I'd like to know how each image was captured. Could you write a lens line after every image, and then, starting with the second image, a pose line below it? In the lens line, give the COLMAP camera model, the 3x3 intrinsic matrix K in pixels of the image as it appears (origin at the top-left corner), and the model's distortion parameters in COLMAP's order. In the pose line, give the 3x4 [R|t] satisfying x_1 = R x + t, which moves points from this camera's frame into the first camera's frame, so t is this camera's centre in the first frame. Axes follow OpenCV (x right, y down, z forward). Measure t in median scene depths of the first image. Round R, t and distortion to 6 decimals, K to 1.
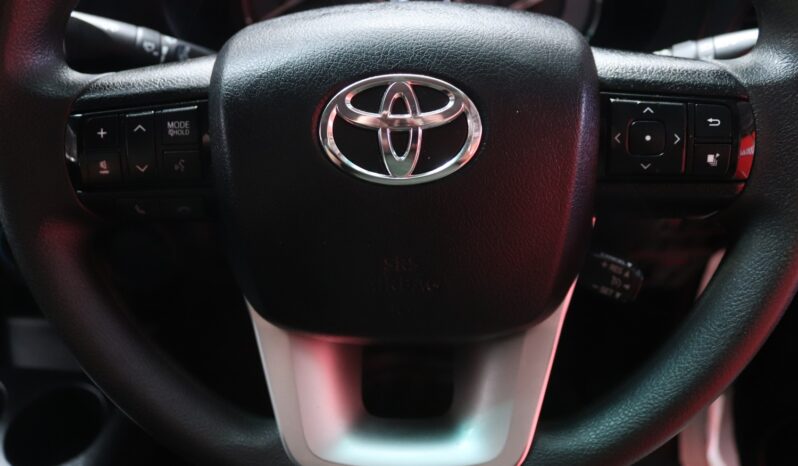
lens RADIAL K [[678.5, 0, 399.0], [0, 678.5, 233.0], [0, 0, 1]] dist [0.008520, 0.005370]
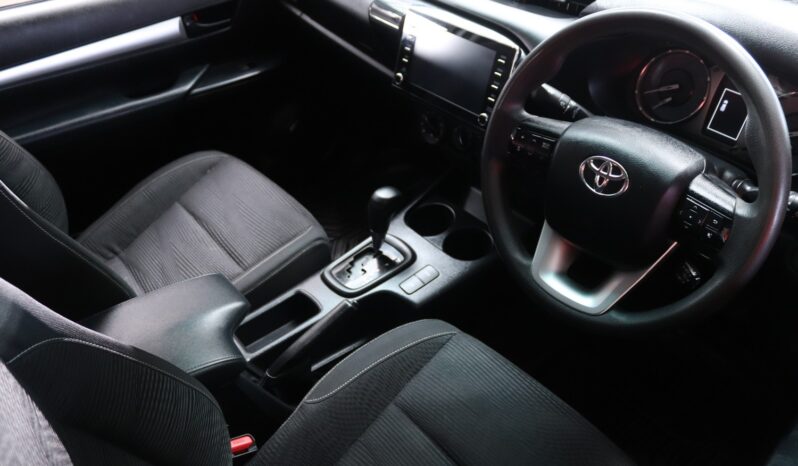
lens RADIAL K [[678.5, 0, 399.0], [0, 678.5, 233.0], [0, 0, 1]] dist [0.008520, 0.005370]
pose [[0.719549, 0.424491, -0.549597, 0.895057], [-0.378380, 0.903279, 0.202276, -0.159861], [0.582304, 0.062409, 0.810572, -1.534604]]
